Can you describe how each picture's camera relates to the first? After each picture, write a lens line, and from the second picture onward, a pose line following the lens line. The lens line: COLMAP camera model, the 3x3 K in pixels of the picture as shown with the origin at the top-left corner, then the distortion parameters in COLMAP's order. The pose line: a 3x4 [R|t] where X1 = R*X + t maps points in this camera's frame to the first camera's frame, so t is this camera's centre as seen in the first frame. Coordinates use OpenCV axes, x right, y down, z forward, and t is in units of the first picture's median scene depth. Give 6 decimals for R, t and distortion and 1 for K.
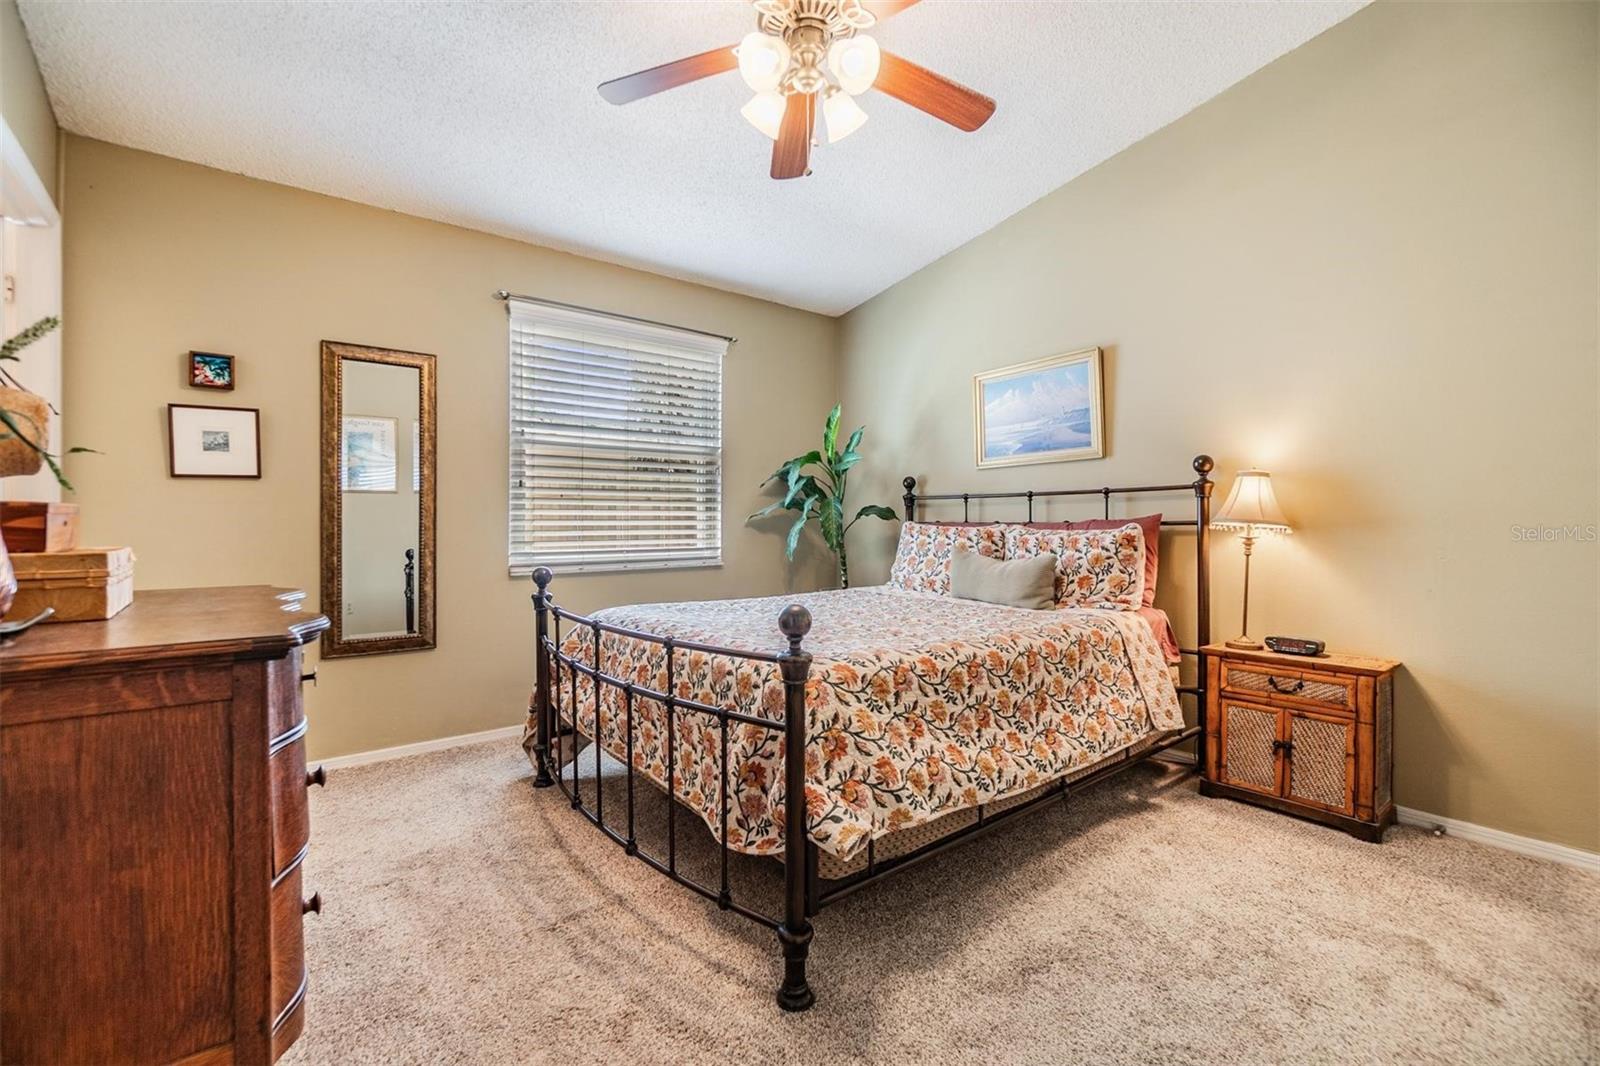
lens RADIAL K [[697.1, 0, 814.6], [0, 697.1, 529.8], [0, 0, 1]] dist [-0.010278, 0.002878]
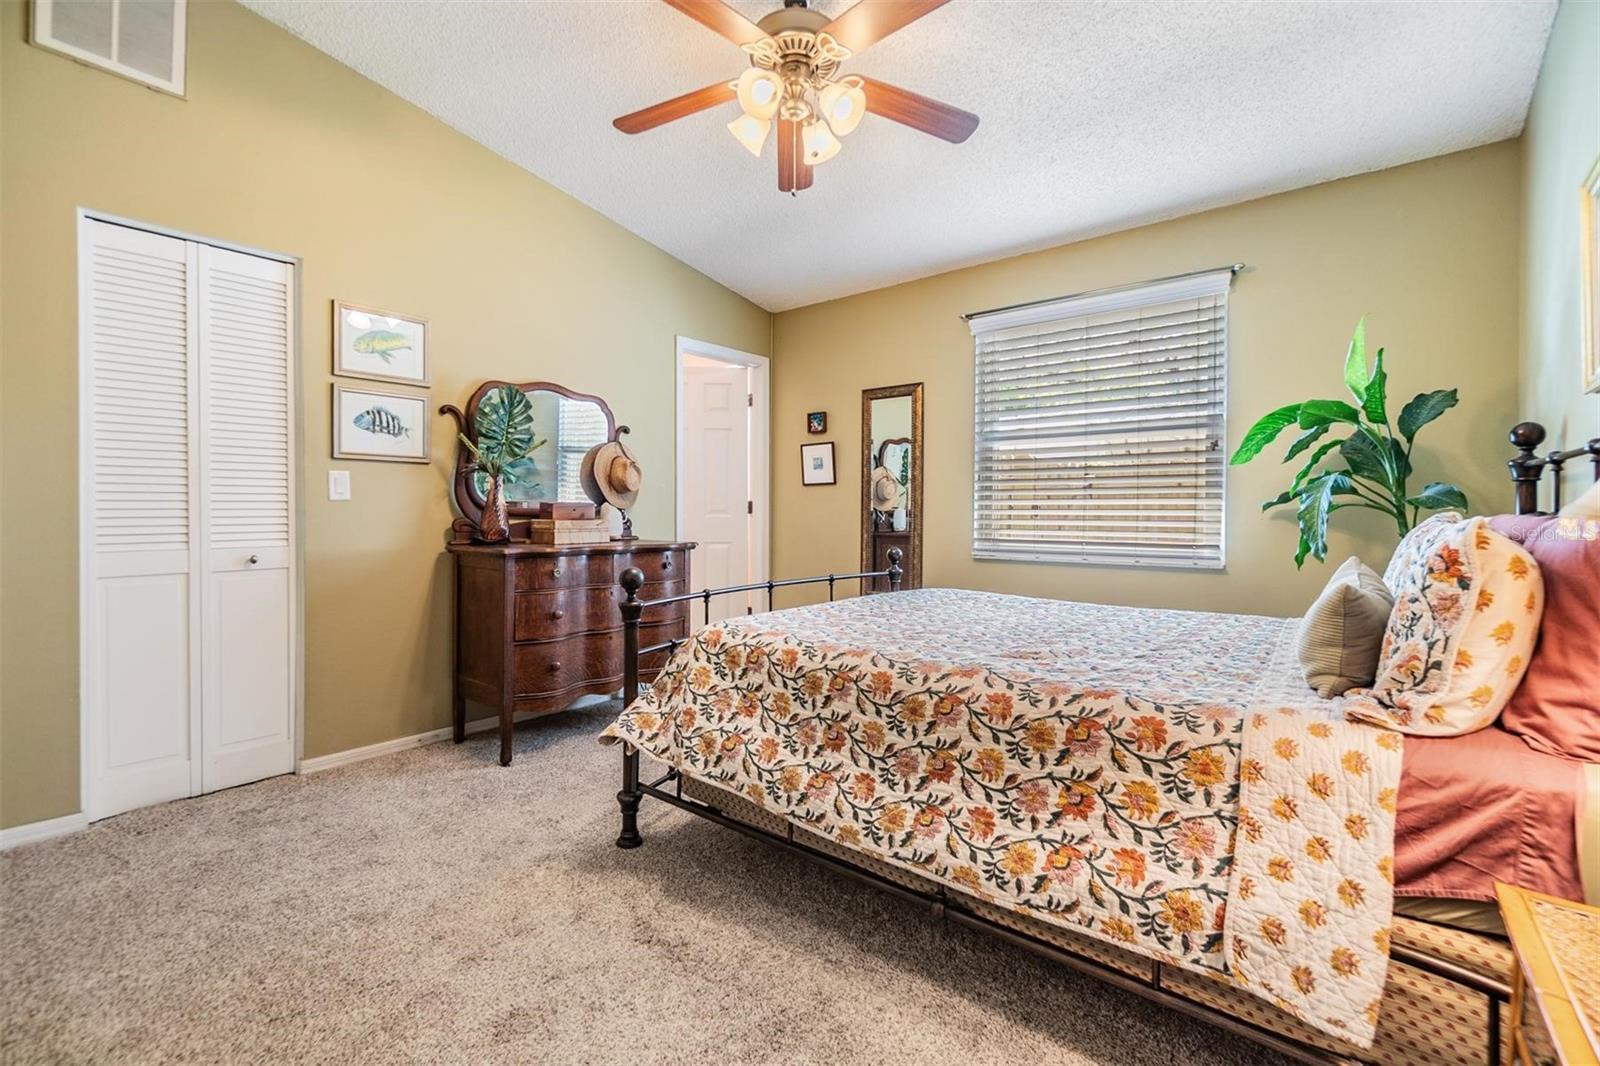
lens RADIAL K [[697.1, 0, 783.6], [0, 697.1, 524.8], [0, 0, 1]] dist [-0.010278, 0.002878]
pose [[0.183795, 0.021217, -0.982735, 0.995786], [-0.015977, 0.999699, 0.018595, -0.007416], [0.982835, 0.012283, 0.184079, 0.725126]]
